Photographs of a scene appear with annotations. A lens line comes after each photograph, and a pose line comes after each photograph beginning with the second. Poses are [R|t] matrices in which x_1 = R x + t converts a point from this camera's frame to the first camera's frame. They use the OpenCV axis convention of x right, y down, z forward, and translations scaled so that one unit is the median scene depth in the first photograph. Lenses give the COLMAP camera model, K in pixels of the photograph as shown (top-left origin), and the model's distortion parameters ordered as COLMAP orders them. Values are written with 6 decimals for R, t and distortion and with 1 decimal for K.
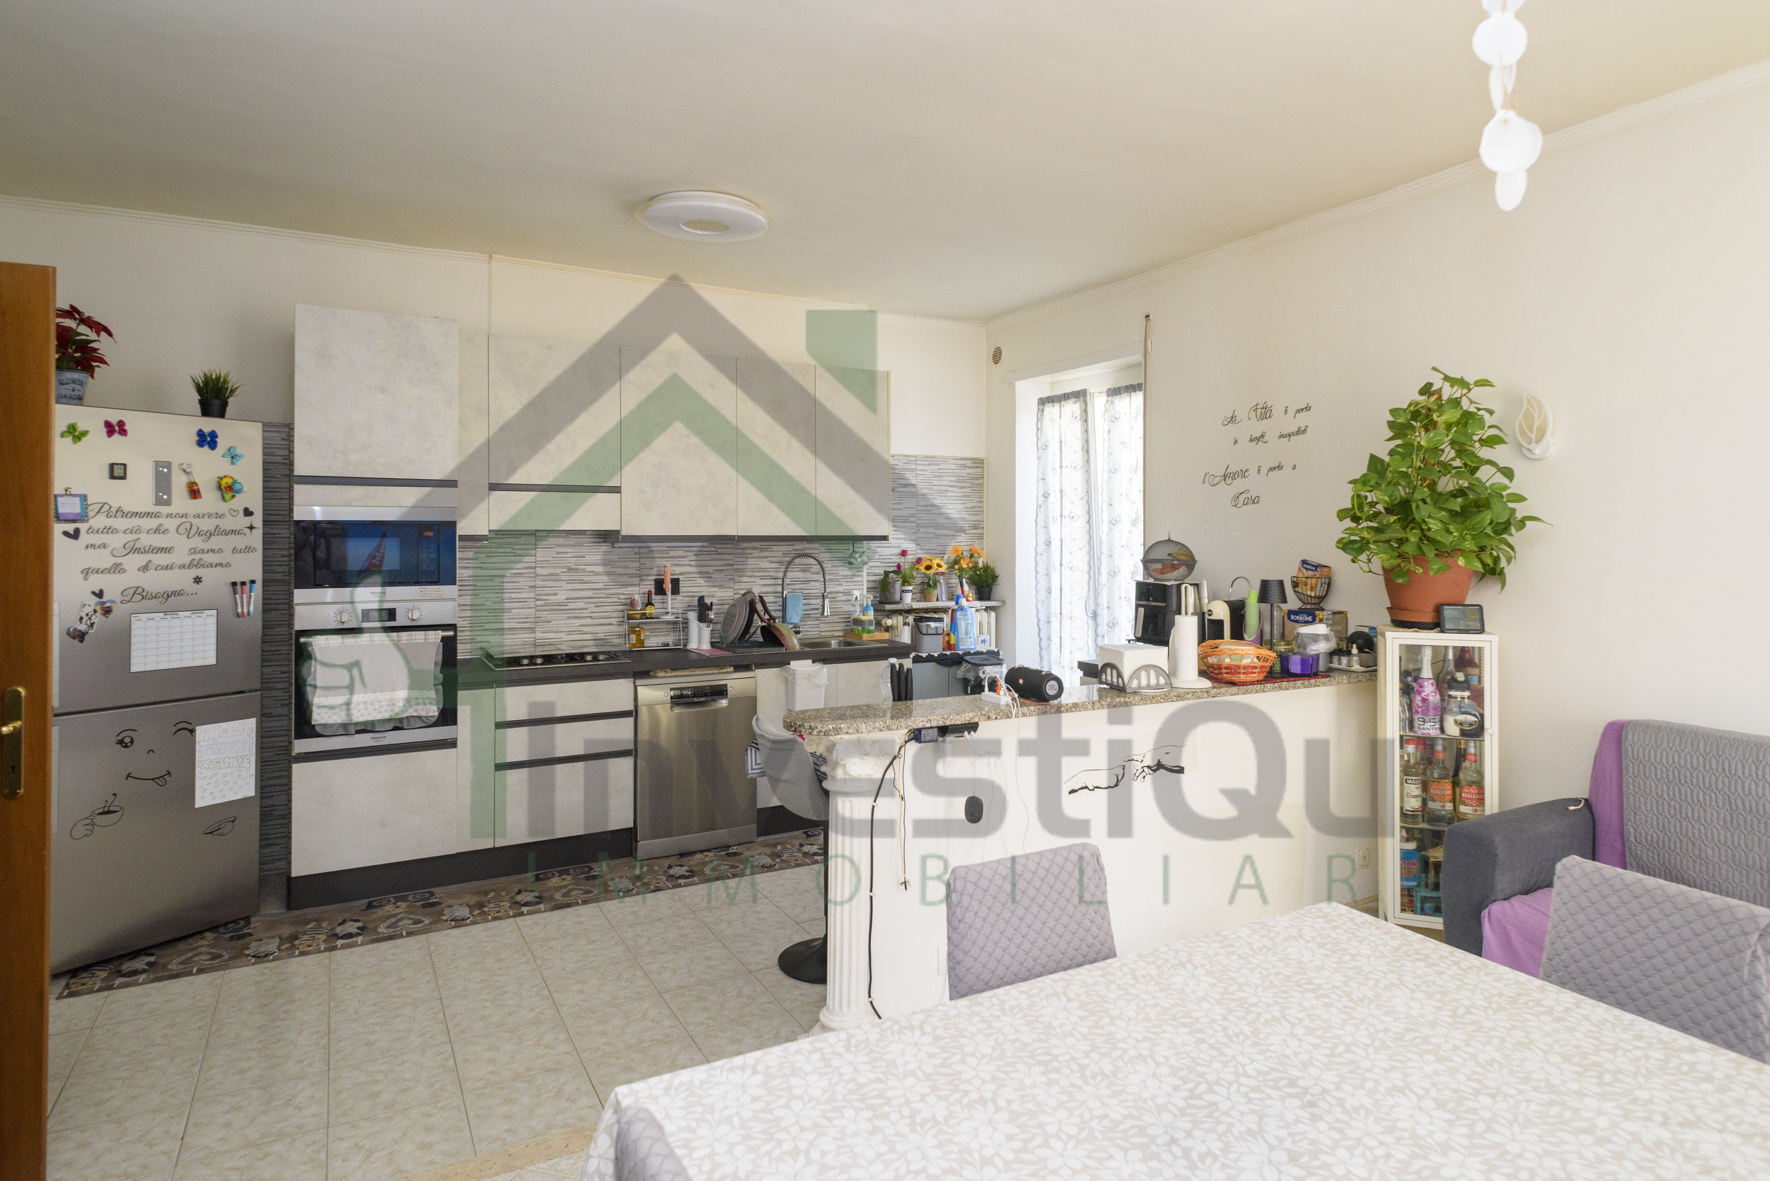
lens RADIAL K [[974.4, 0, 888.6], [0, 974.4, 538.2], [0, 0, 1]] dist [0.006689, -0.001184]
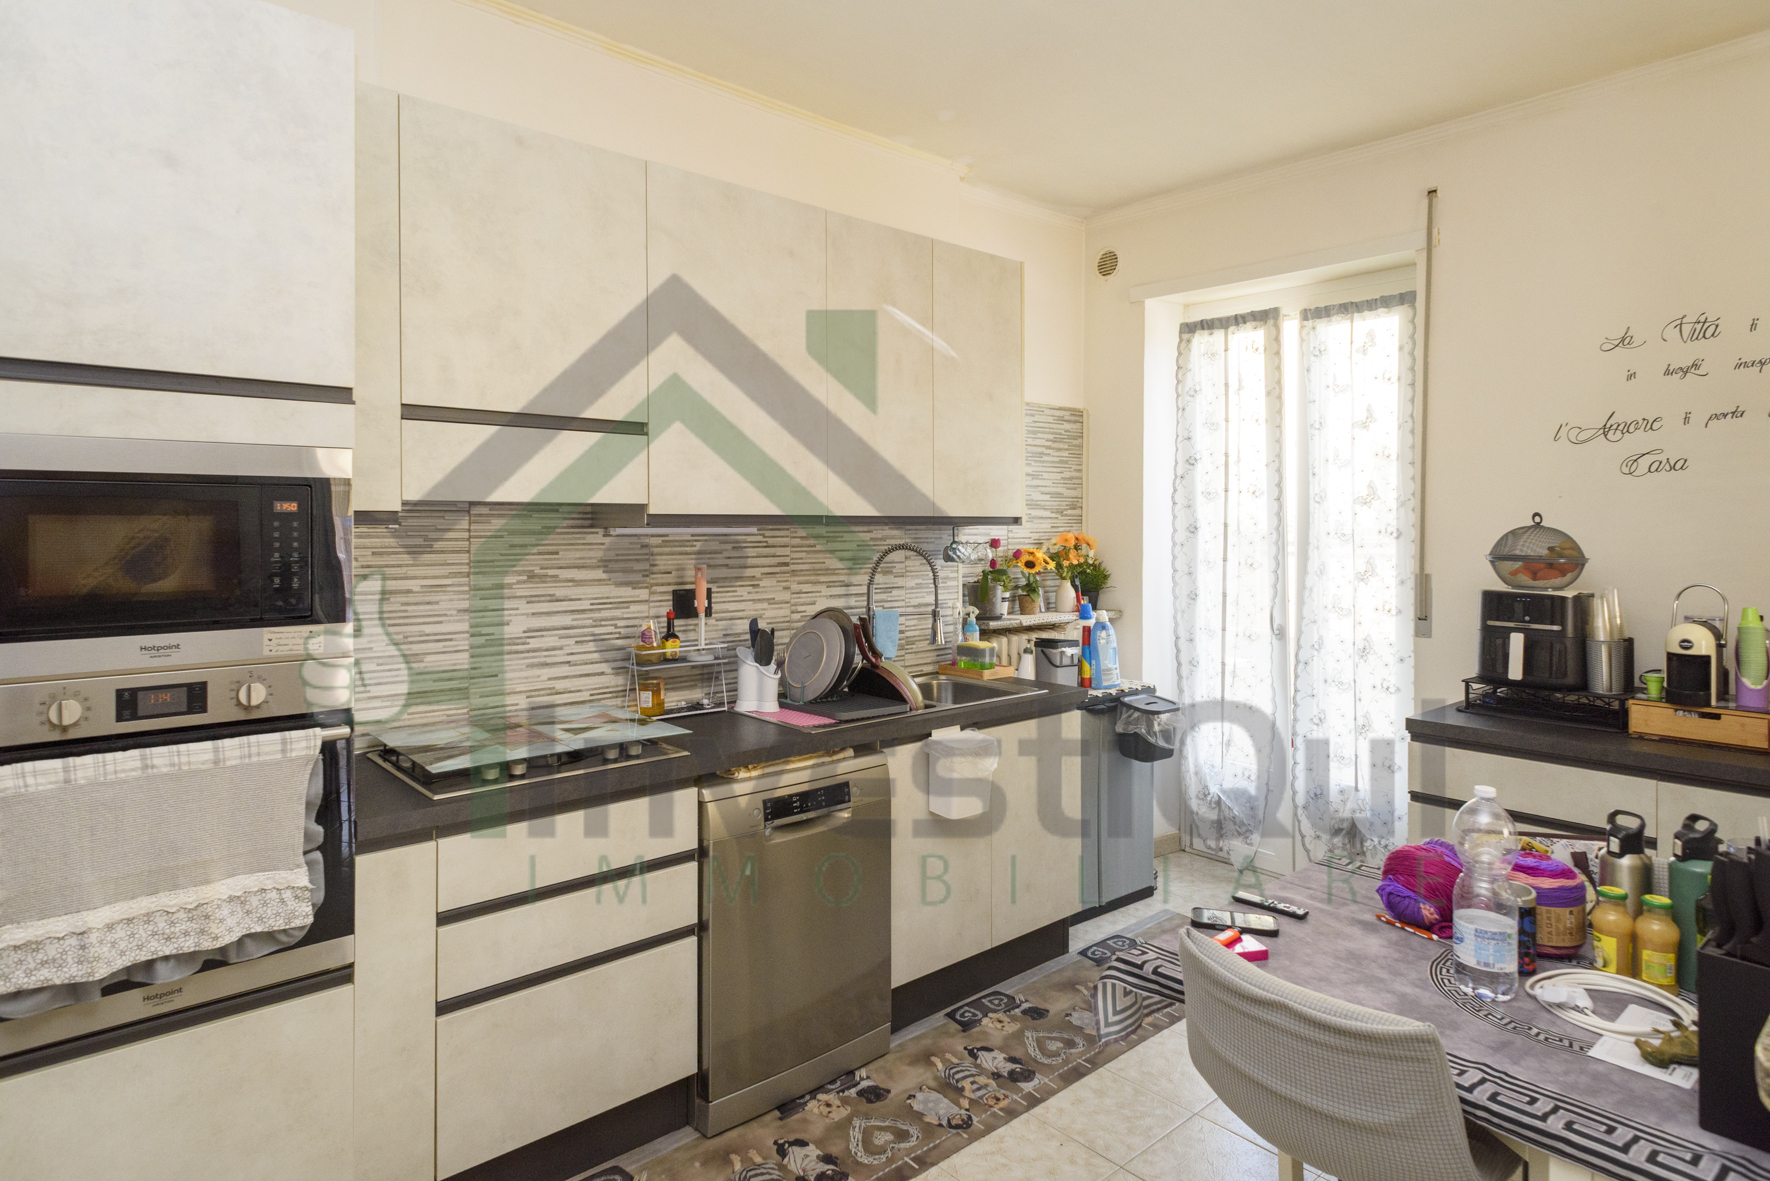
lens RADIAL K [[974.4, 0, 877.2], [0, 974.4, 531.5], [0, 0, 1]] dist [0.006689, -0.001184]
pose [[0.975751, 0.001675, 0.218875, -0.251145], [-0.003751, 0.999952, 0.009069, 0.001437], [-0.218849, -0.009670, 0.975711, 0.418642]]
